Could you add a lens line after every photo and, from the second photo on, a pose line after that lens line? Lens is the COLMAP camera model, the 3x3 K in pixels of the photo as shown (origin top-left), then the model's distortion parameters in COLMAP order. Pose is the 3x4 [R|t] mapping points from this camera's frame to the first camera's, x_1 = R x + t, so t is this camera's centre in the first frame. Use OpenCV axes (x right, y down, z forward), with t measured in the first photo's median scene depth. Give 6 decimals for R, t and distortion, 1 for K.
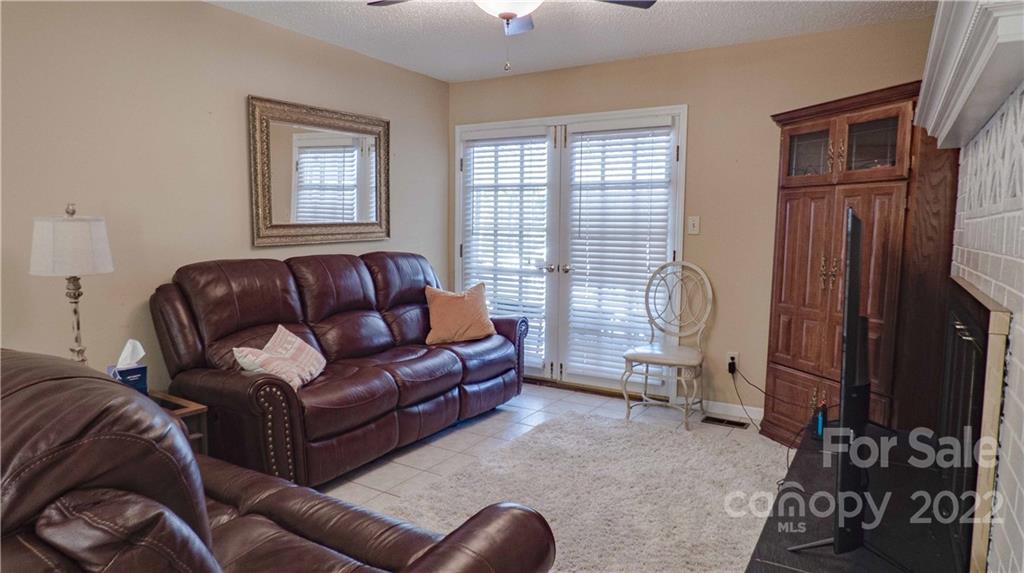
lens RADIAL K [[614.6, 0, 513.7], [0, 614.6, 285.2], [0, 0, 1]] dist [-0.014379, 0.003284]
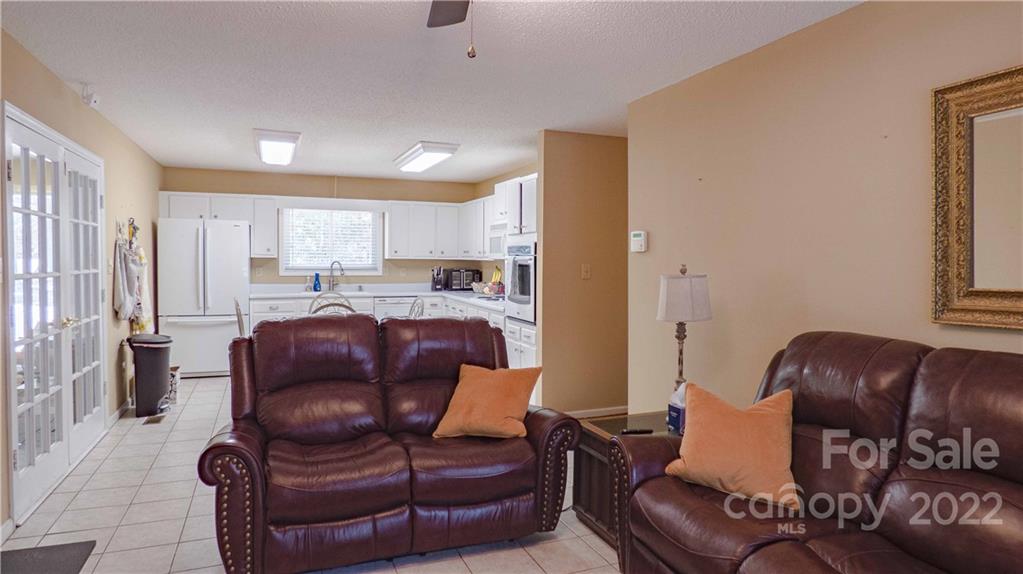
lens RADIAL K [[614.0, 0, 510.8], [0, 614.0, 283.4], [0, 0, 1]] dist [-0.014379, 0.003284]
pose [[-0.600000, 0.018496, -0.799786, 0.165403], [-0.088395, 0.992078, 0.089256, -0.058521], [0.795101, 0.124251, -0.593612, 0.490618]]
